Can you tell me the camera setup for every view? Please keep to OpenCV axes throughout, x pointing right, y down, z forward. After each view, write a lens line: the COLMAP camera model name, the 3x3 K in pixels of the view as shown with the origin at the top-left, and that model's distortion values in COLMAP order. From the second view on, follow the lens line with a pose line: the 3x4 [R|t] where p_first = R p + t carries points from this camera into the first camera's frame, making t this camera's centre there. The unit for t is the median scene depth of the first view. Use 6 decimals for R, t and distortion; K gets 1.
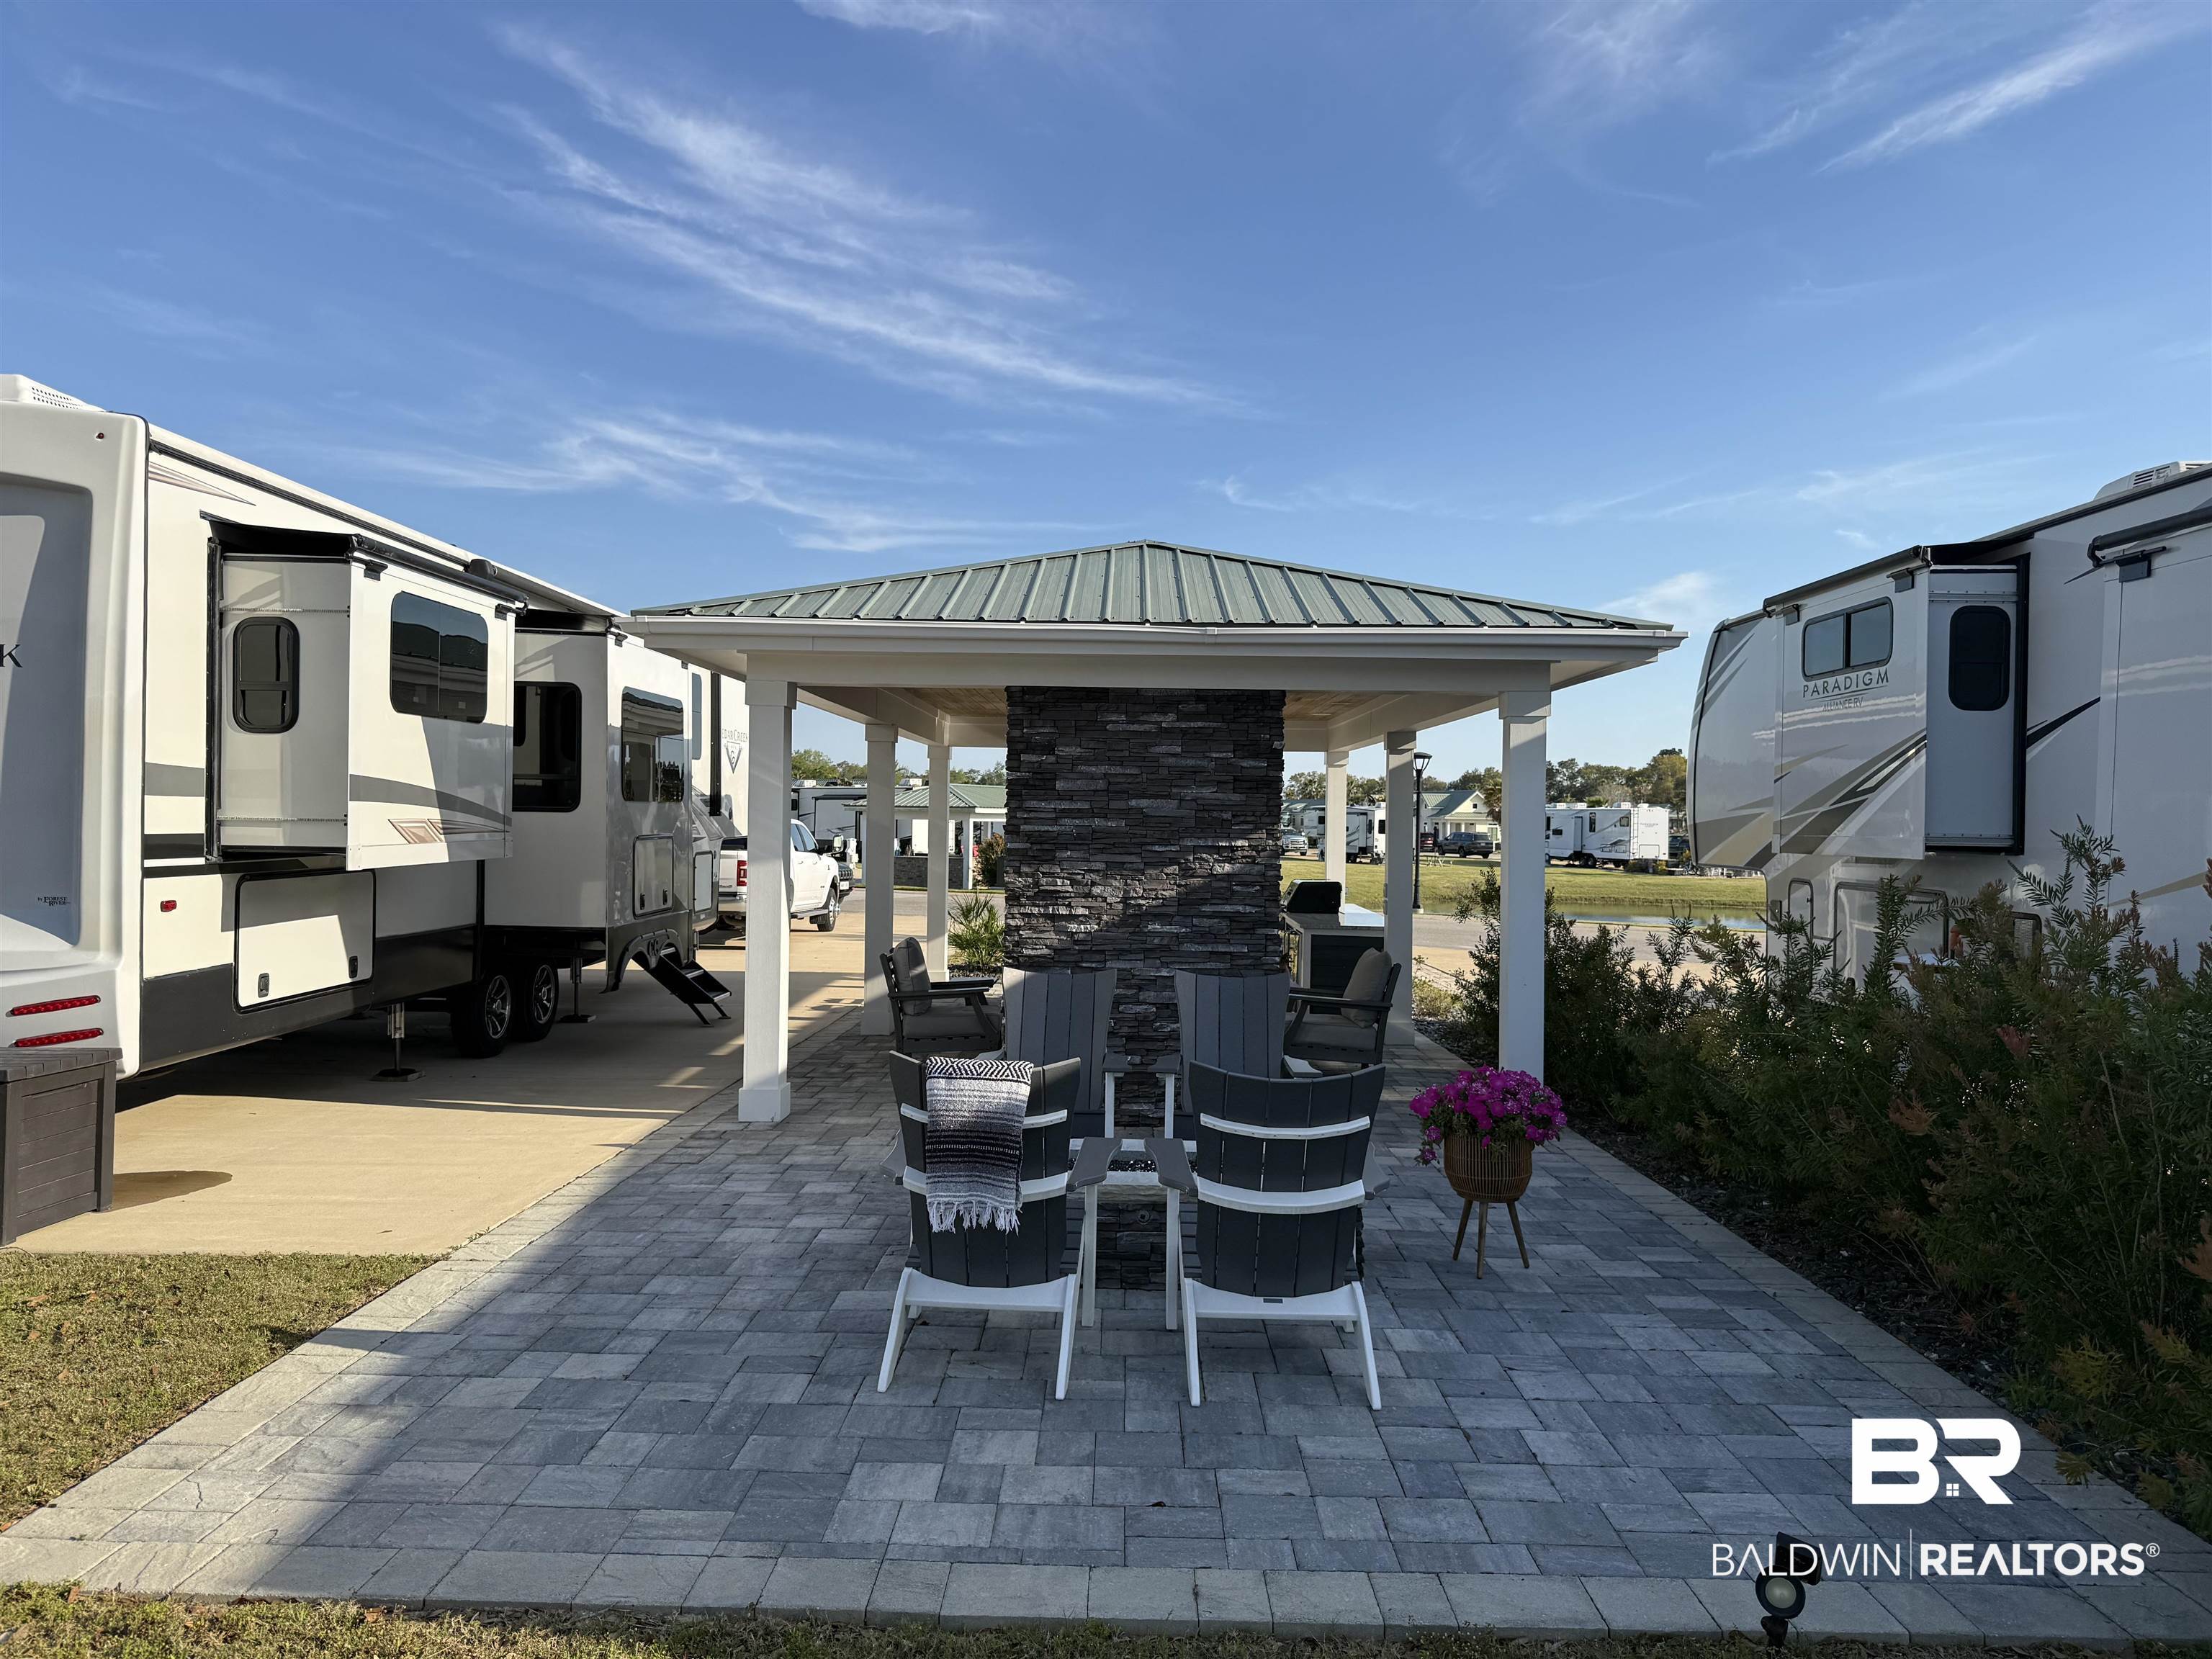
lens RADIAL K [[1559.9, 0, 1094.1], [0, 1559.9, 819.4], [0, 0, 1]] dist [0.060725, -0.049949]
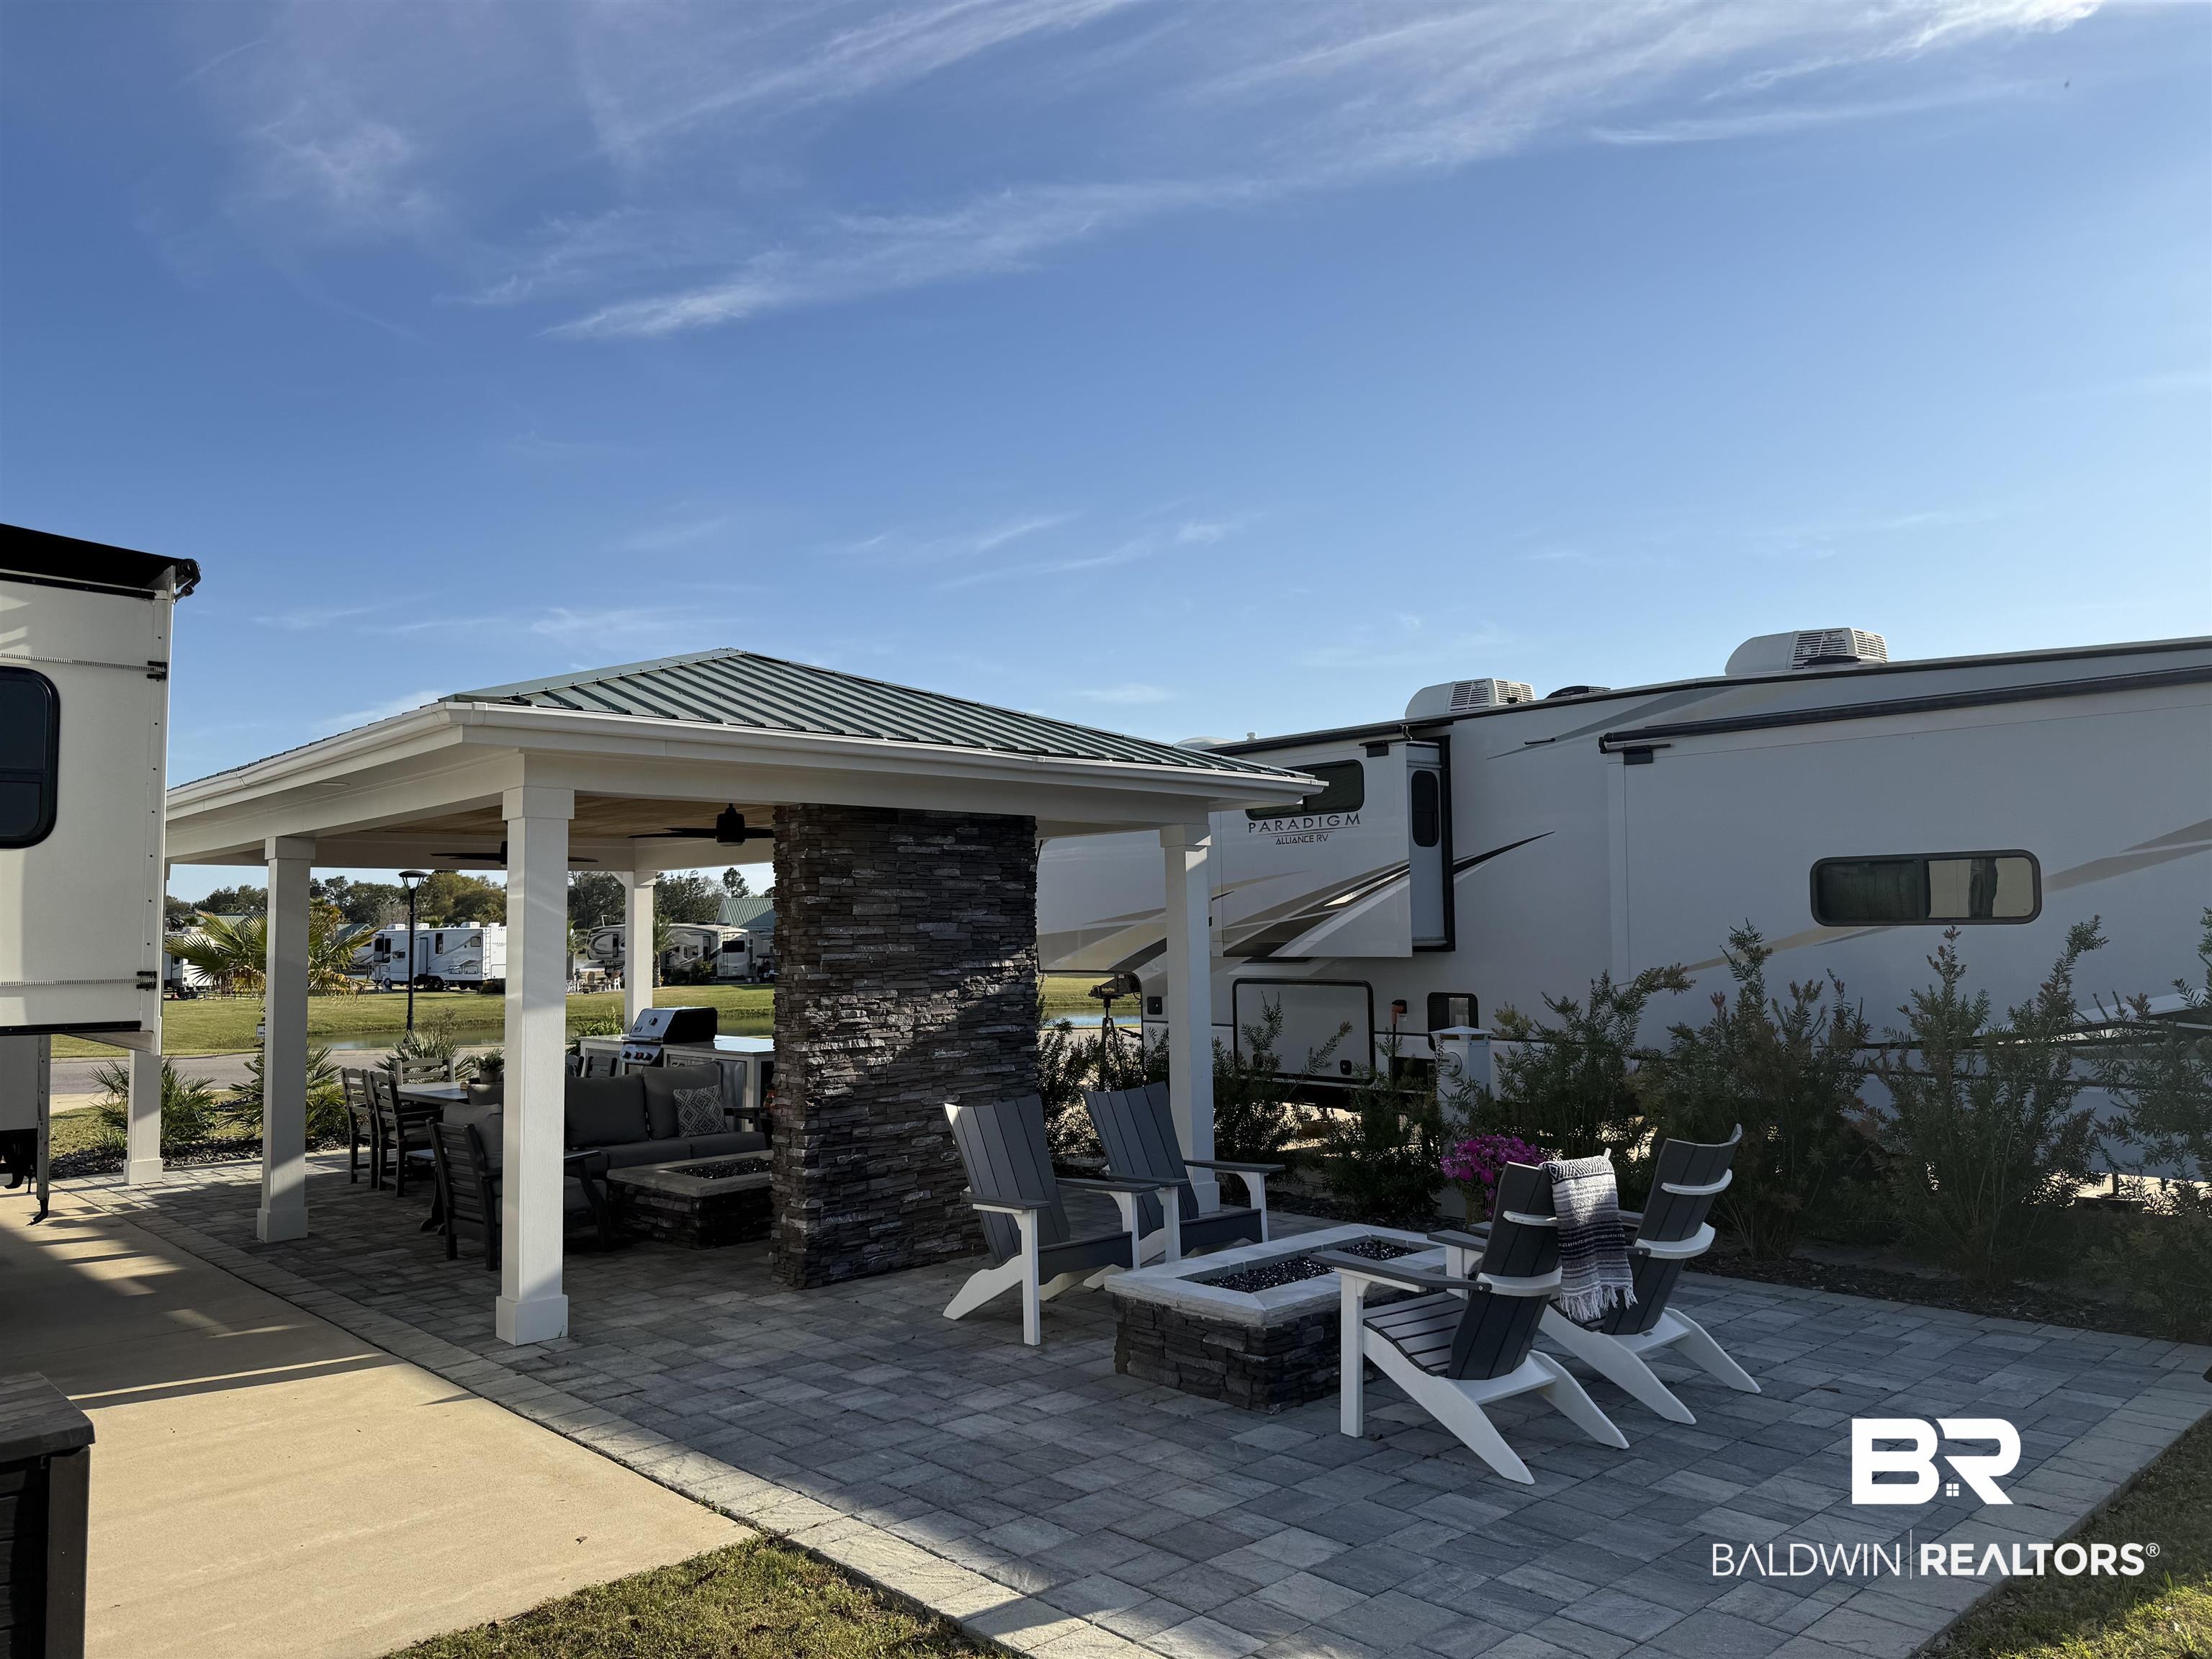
lens RADIAL K [[1559.9, 0, 1129.1], [0, 1559.9, 800.3], [0, 0, 1]] dist [0.060725, -0.049949]
pose [[0.717805, 0.034637, 0.695382, -0.564880], [0.025685, 0.996765, -0.076162, -0.011723], [-0.695770, 0.072530, 0.714593, 0.203731]]
